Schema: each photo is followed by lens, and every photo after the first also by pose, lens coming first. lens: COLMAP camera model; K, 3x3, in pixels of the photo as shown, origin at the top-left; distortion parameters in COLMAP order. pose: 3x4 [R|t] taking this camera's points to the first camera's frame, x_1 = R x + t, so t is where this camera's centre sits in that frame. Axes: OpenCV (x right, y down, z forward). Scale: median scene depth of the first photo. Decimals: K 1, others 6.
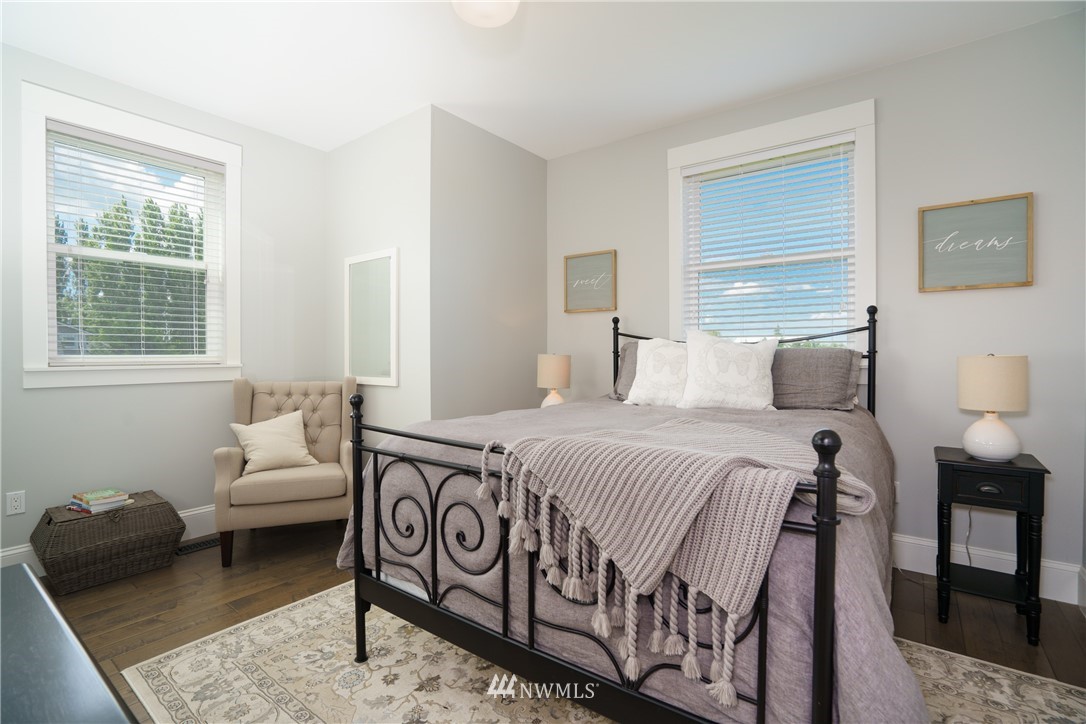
lens RADIAL K [[498.2, 0, 532.8], [0, 498.2, 359.7], [0, 0, 1]] dist [-0.029735, 0.001570]
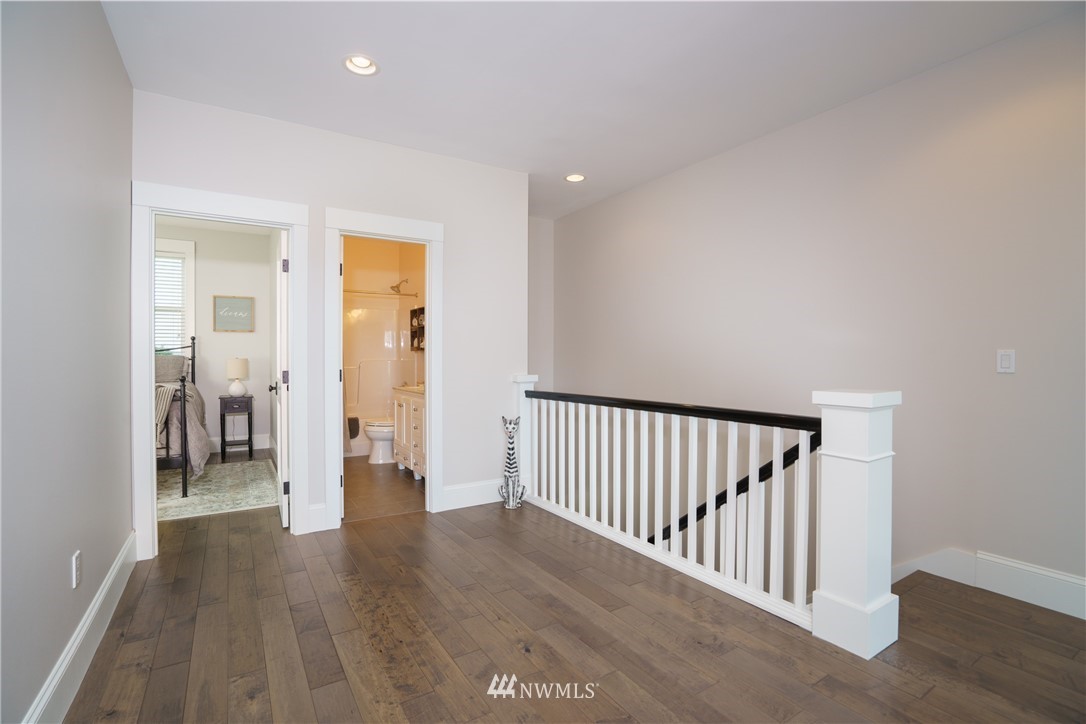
lens RADIAL K [[498.2, 0, 535.7], [0, 498.2, 362.3], [0, 0, 1]] dist [-0.029735, 0.001570]
pose [[0.351219, -0.011056, 0.936228, -1.024275], [0.011658, 0.999904, 0.007435, 0.012017], [-0.936221, 0.008303, 0.351315, -1.489584]]
